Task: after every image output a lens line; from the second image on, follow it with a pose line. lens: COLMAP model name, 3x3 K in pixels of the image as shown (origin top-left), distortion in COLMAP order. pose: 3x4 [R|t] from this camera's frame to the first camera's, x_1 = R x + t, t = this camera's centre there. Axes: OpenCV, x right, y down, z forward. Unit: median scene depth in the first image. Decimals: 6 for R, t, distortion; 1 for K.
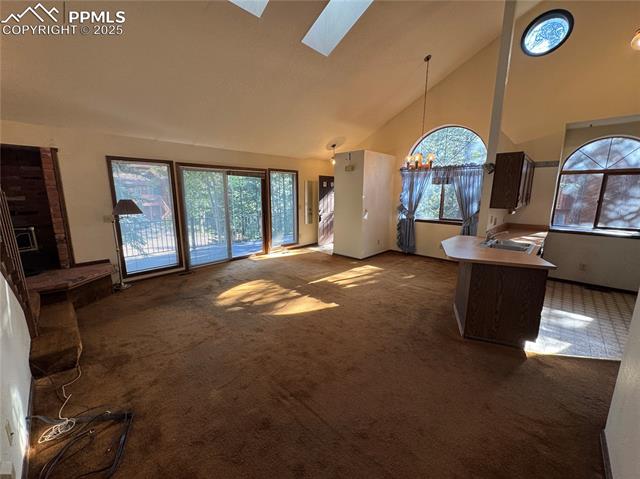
lens RADIAL K [[254.9, 0, 320.4], [0, 254.9, 239.3], [0, 0, 1]] dist [-0.003428, 0.000970]
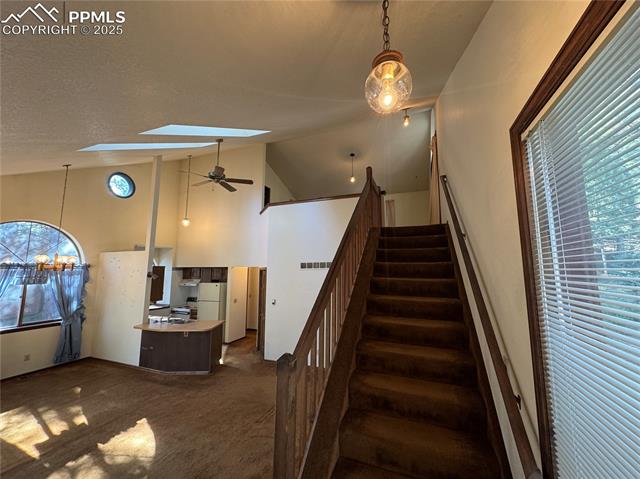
lens RADIAL K [[254.9, 0, 320.0], [0, 254.9, 238.6], [0, 0, 1]] dist [-0.003428, 0.000970]
pose [[-0.389158, 0.107034, 0.914932, -0.910633], [0.164184, 0.985382, -0.045441, -0.208555], [-0.906421, 0.132534, -0.401043, 0.535020]]
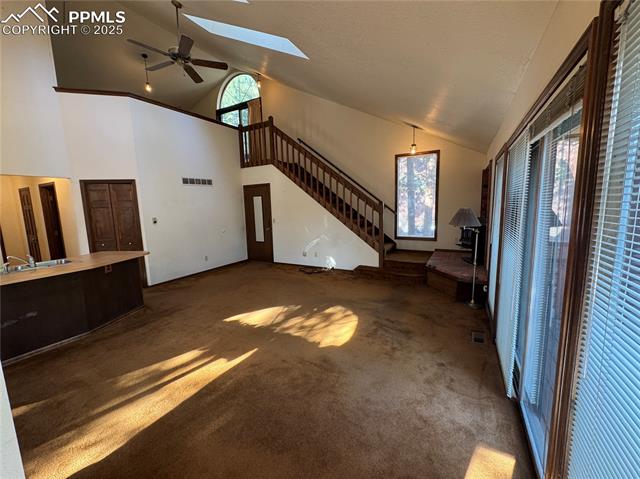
lens RADIAL K [[254.9, 0, 317.9], [0, 254.9, 236.5], [0, 0, 1]] dist [-0.003428, 0.000970]
pose [[-0.968072, 0.052025, -0.245213, -0.047335], [-0.022664, 0.956053, 0.292317, -0.264755], [0.249645, 0.288541, -0.924349, 1.482563]]
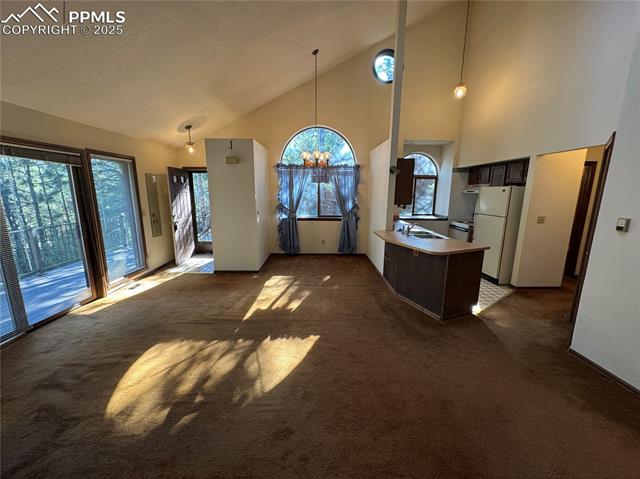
lens RADIAL K [[254.9, 0, 320.3], [0, 254.9, 239.9], [0, 0, 1]] dist [-0.003428, 0.000970]
pose [[0.710137, -0.134456, 0.691105, -0.337929], [0.125150, 0.990070, 0.064023, -0.065073], [-0.692851, 0.041027, 0.719913, 0.326223]]
